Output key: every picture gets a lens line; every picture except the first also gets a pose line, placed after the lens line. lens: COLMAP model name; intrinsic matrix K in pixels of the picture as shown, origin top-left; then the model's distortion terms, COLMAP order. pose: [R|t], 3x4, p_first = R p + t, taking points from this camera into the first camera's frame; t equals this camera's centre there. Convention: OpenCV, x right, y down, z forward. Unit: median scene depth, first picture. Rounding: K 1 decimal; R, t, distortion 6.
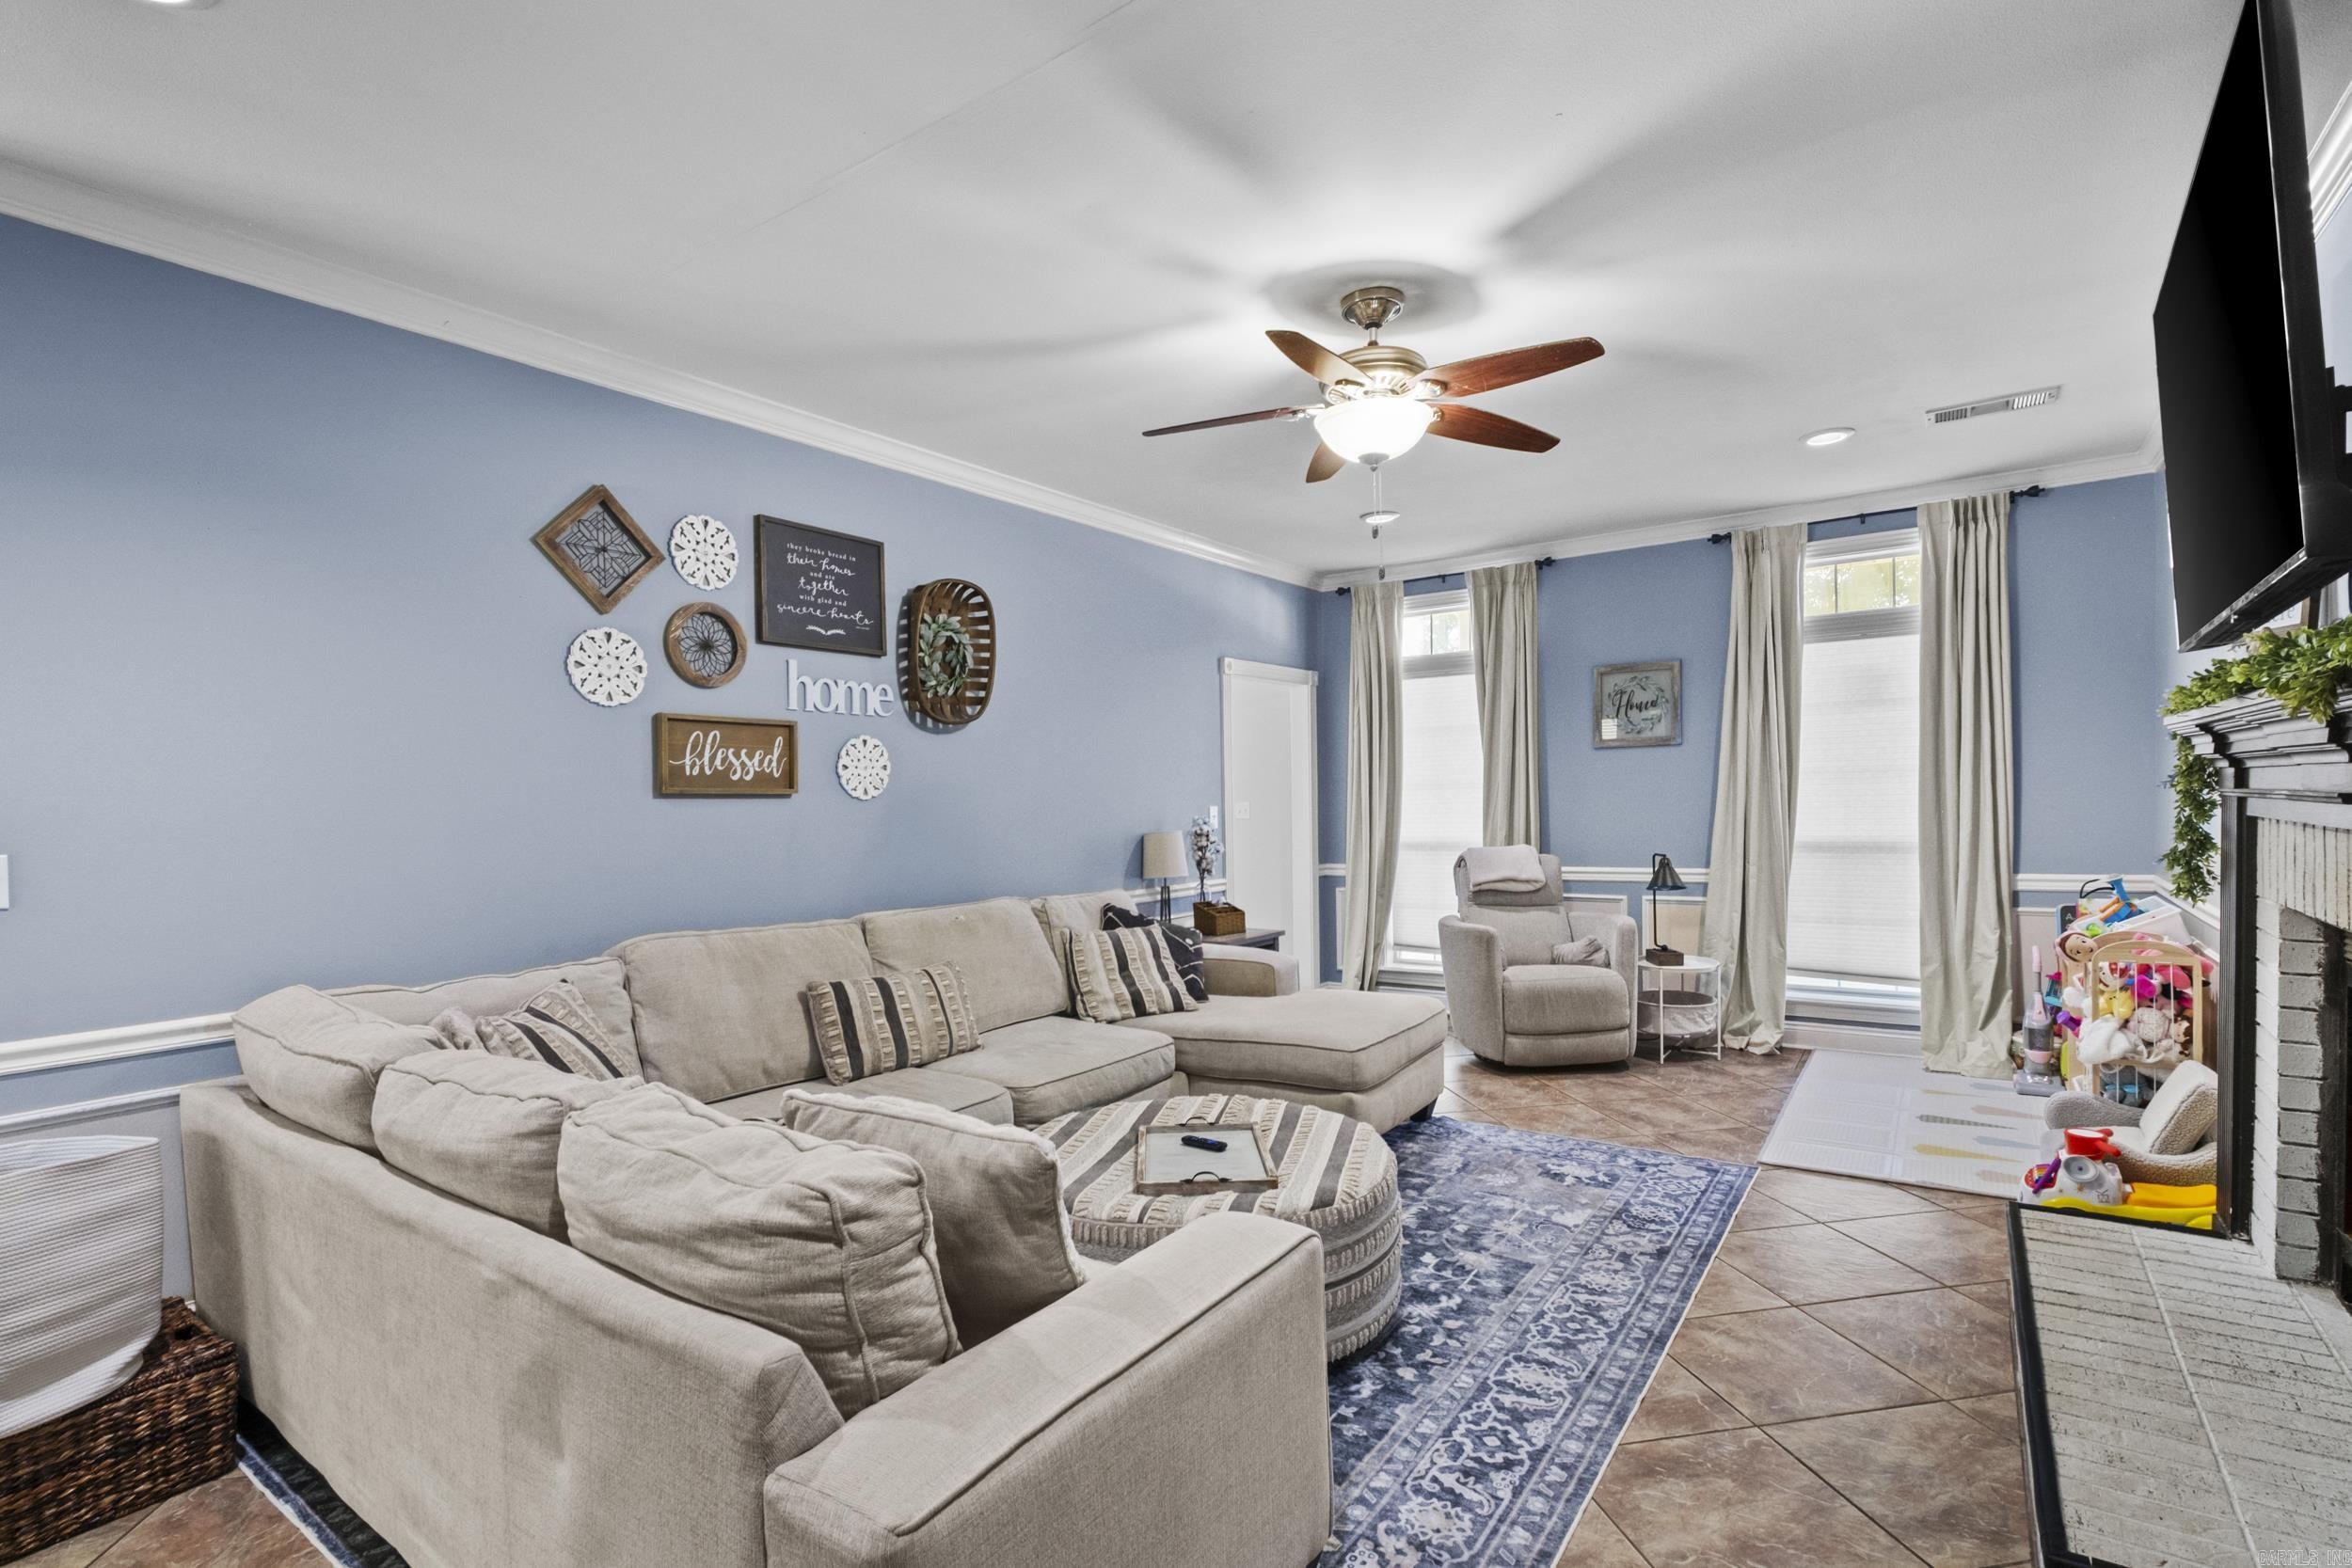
lens RADIAL K [[1099.8, 0, 1178.7], [0, 1099.8, 818.2], [0, 0, 1]] dist [0.000122, 0.000187]
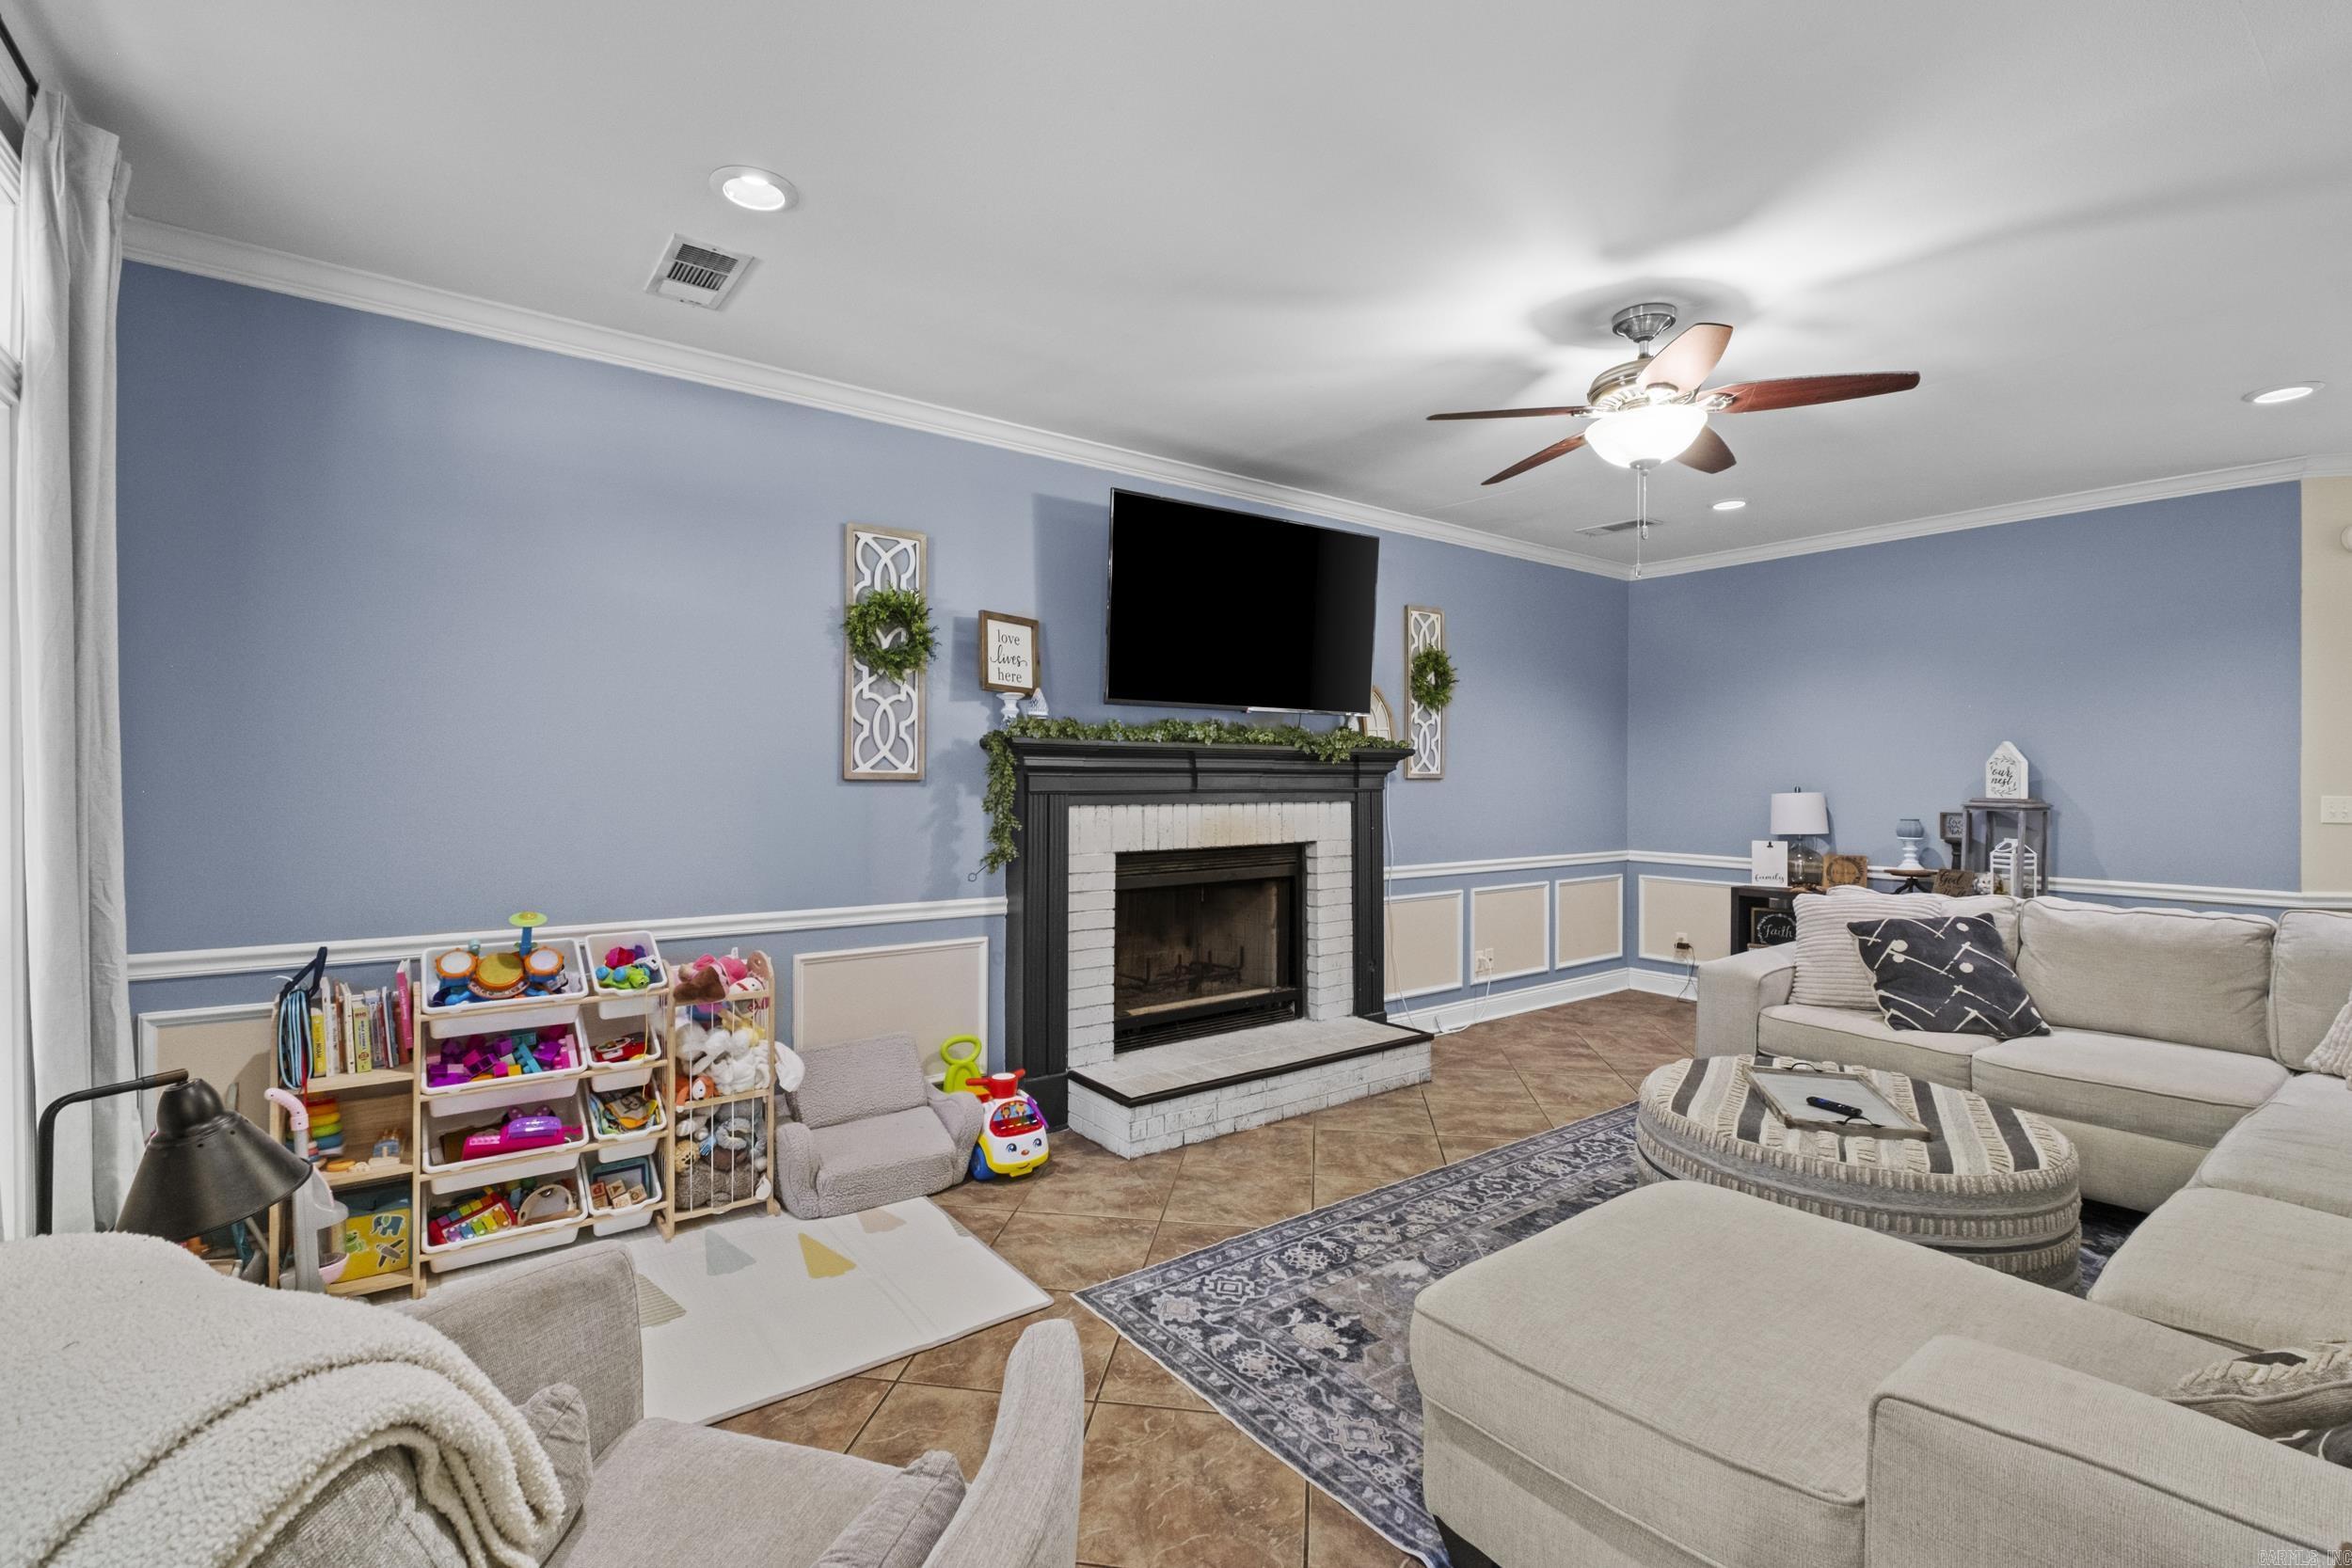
lens RADIAL K [[1035.6, 0, 1162.3], [0, 1035.6, 766.3], [0, 0, 1]] dist [-0.008718, -0.000076]
pose [[-0.947949, 0.024026, 0.317516, 0.225513], [0.027112, 0.999618, 0.005303, -0.039396], [-0.317267, 0.013635, -0.948238, 1.544078]]
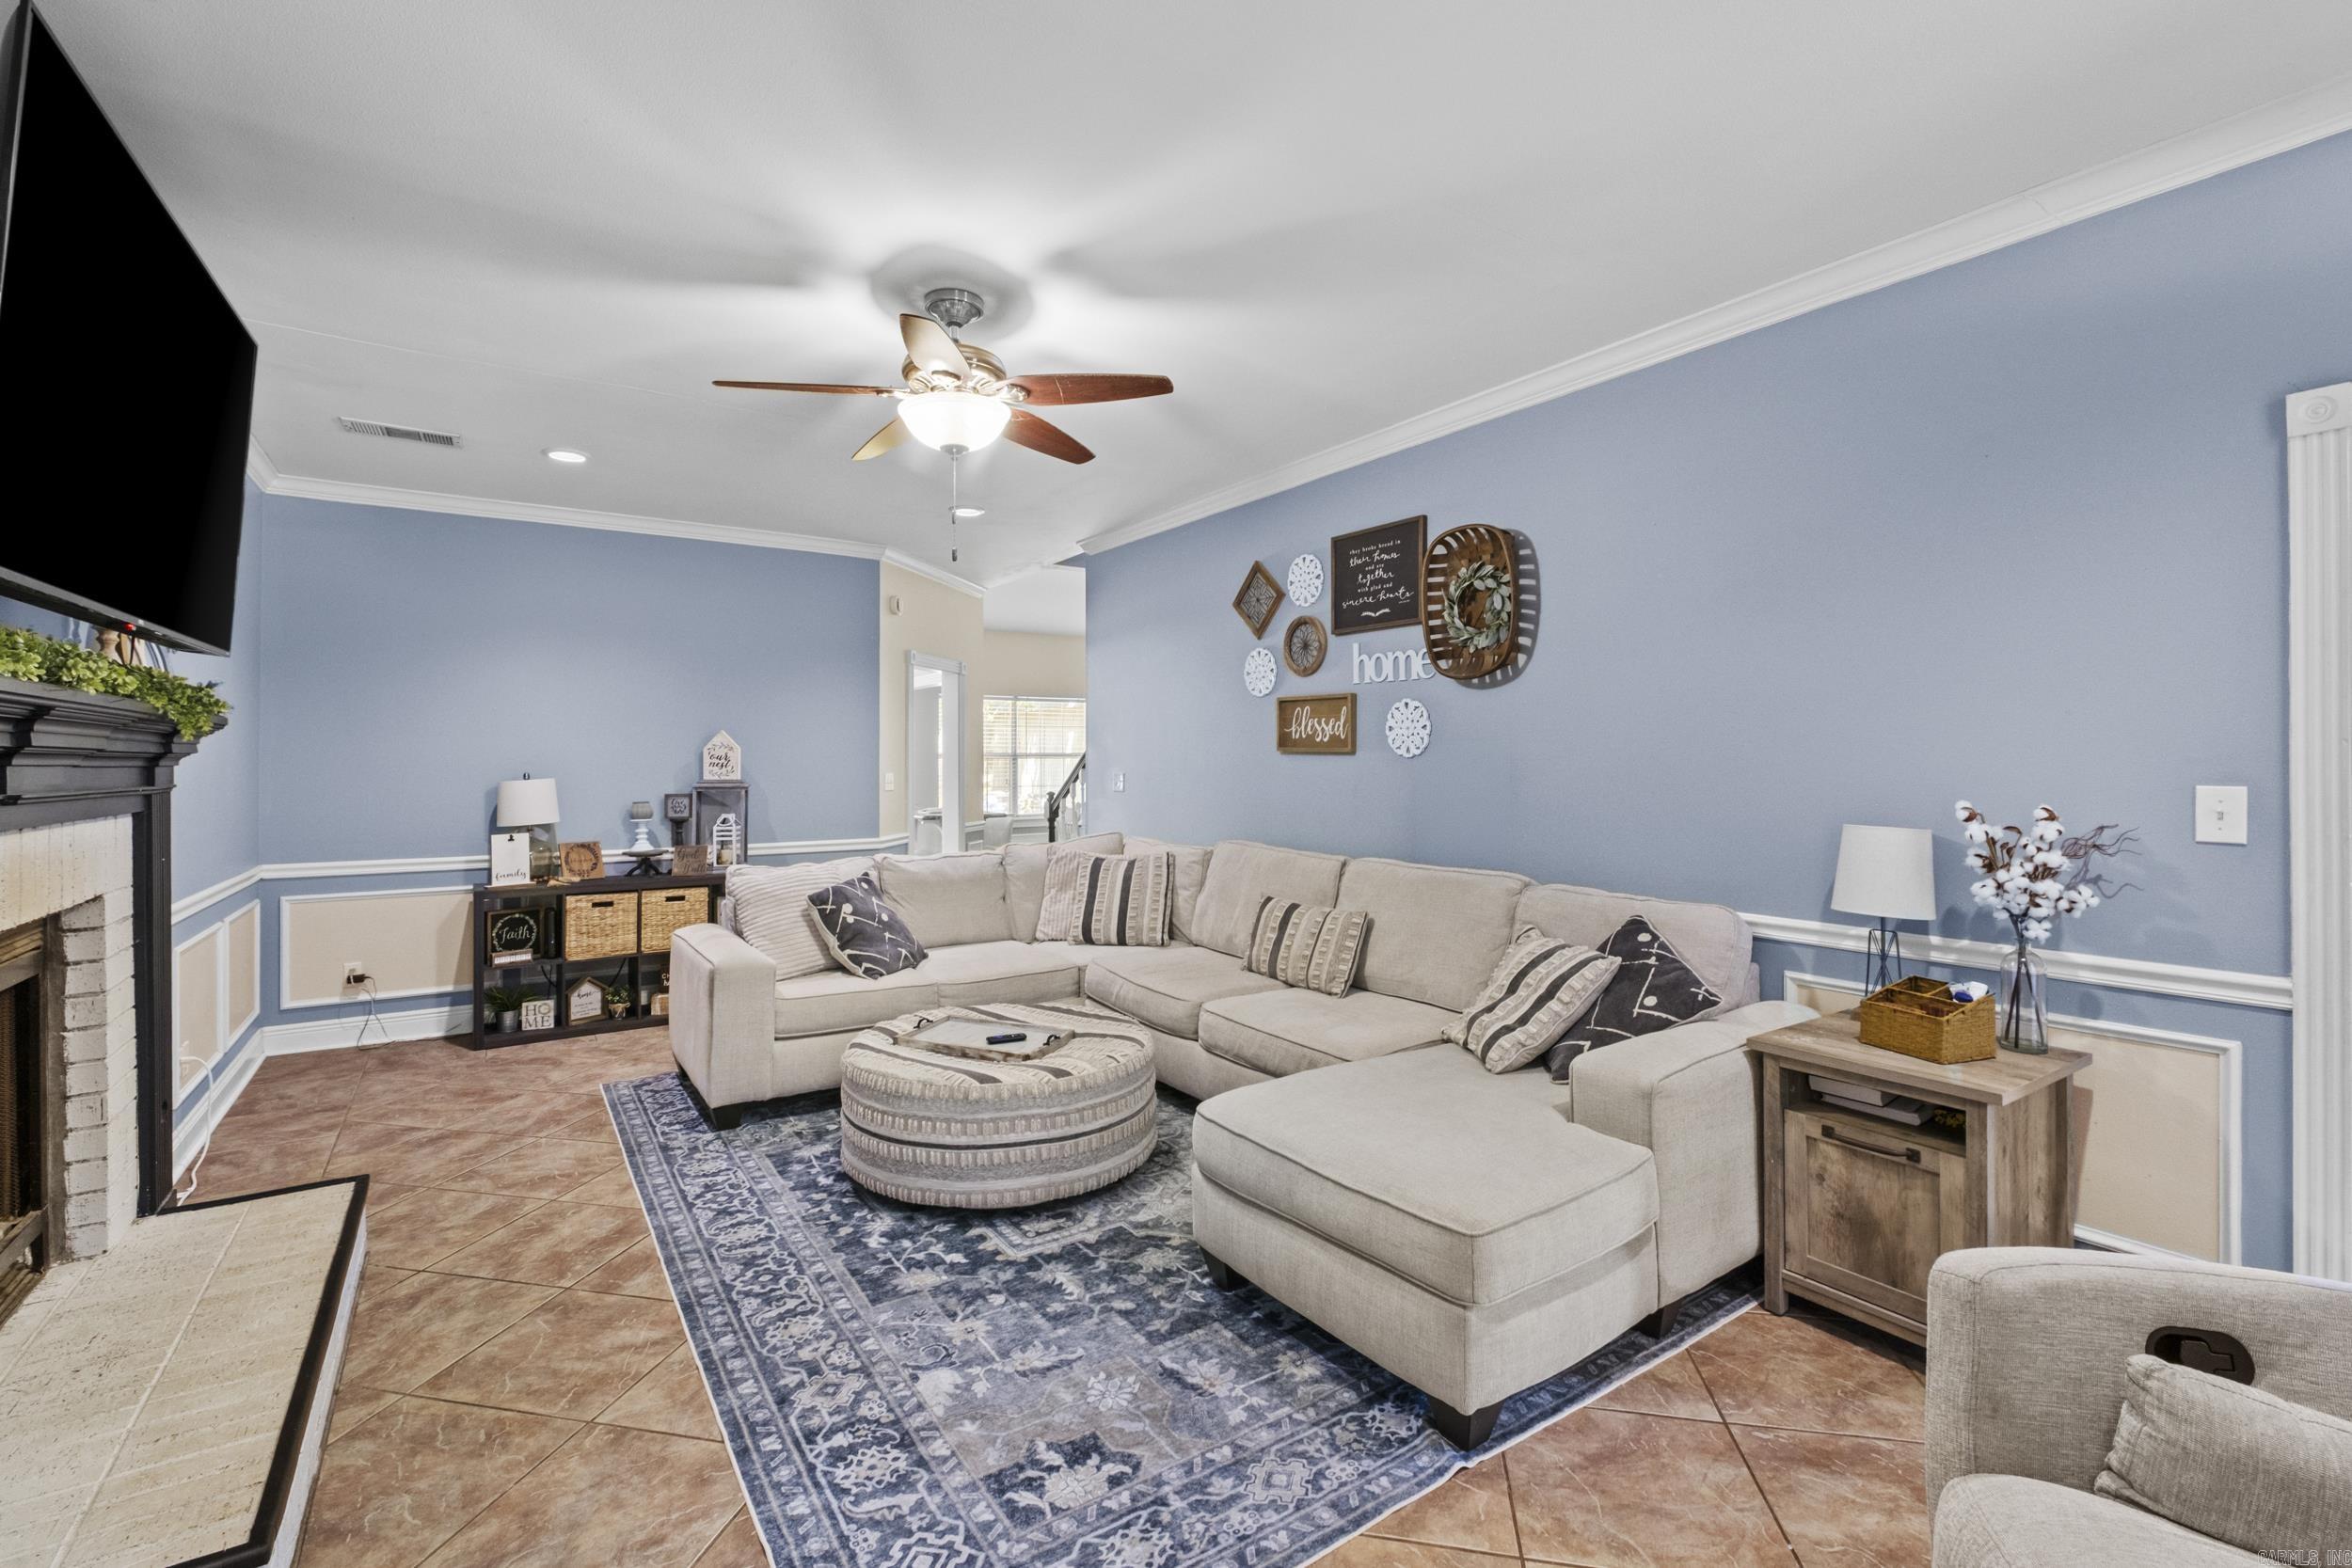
lens RADIAL K [[1032.6, 0, 1156.2], [0, 1032.6, 739.1], [0, 0, 1]] dist [-0.009811, -0.000671]
pose [[-0.364052, 0.006604, -0.931355, 0.762066], [-0.009193, 0.999901, 0.010684, -0.043922], [0.931333, 0.012452, -0.363955, 1.141769]]
